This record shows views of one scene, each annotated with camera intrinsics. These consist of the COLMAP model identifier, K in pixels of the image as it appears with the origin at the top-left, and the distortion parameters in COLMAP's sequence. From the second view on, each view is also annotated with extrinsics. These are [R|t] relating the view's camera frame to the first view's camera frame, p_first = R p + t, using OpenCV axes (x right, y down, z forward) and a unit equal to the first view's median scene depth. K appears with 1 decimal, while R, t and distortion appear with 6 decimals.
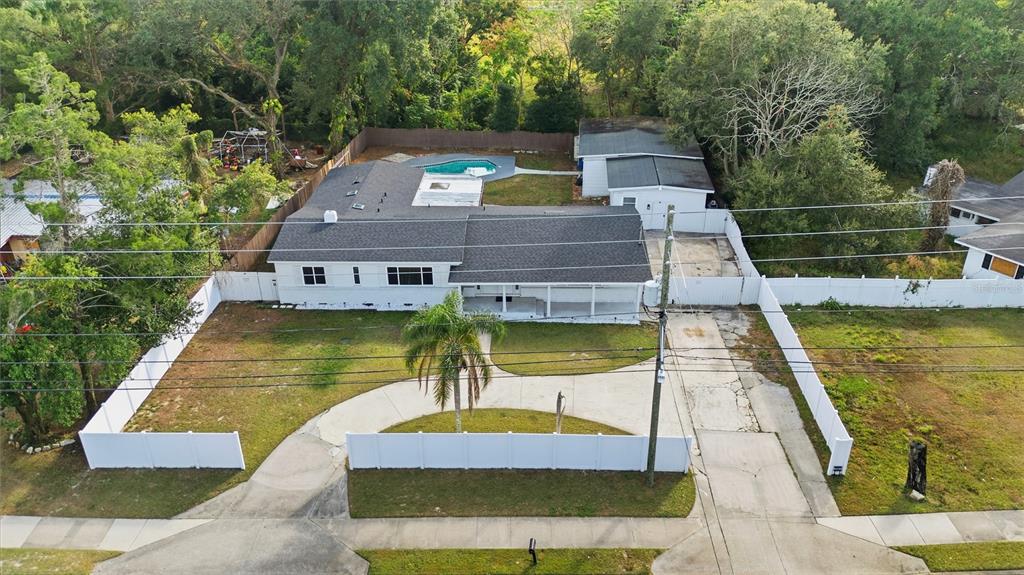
lens RADIAL K [[758.2, 0, 512.0], [0, 758.2, 287.5], [0, 0, 1]] dist [0.101974, -0.117291]
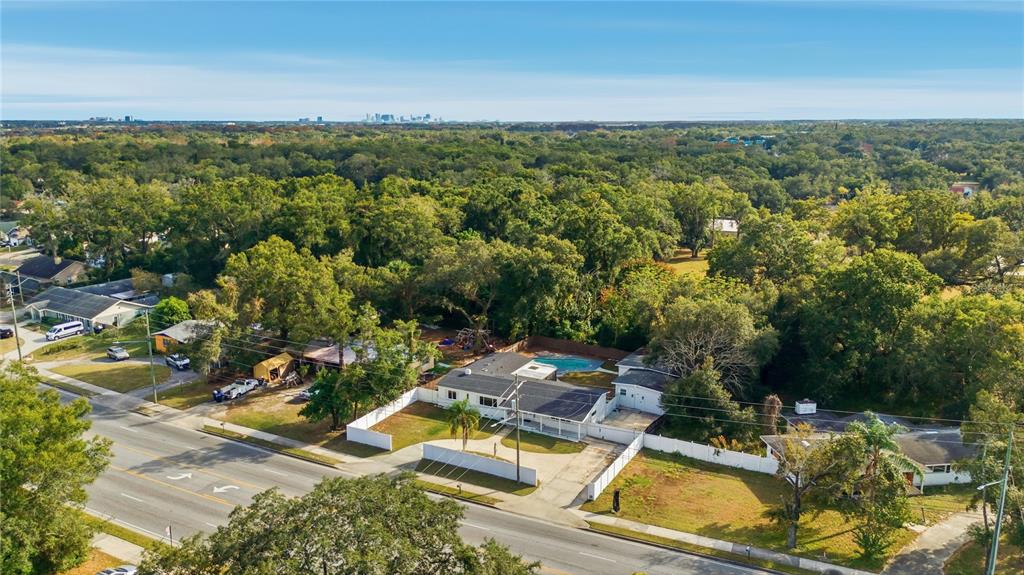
lens RADIAL K [[758.2, 0, 512.0], [0, 758.2, 287.5], [0, 0, 1]] dist [0.101974, -0.117291]
pose [[0.895584, 0.101128, -0.433246, 0.848643], [-0.209645, 0.954853, -0.210487, 0.117683], [0.392400, 0.279336, 0.876352, -1.011076]]
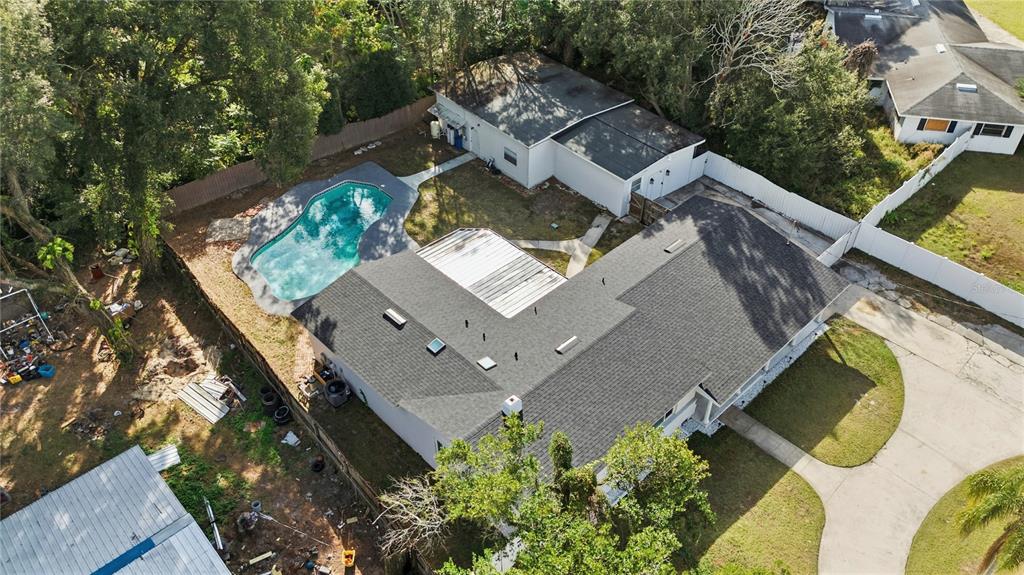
lens RADIAL K [[758.2, 0, 512.0], [0, 758.2, 287.5], [0, 0, 1]] dist [0.101974, -0.117291]
pose [[0.699177, -0.465675, 0.542493, -0.652913], [0.327734, 0.883125, 0.335680, -0.482482], [-0.635407, -0.056906, 0.770078, 0.583025]]
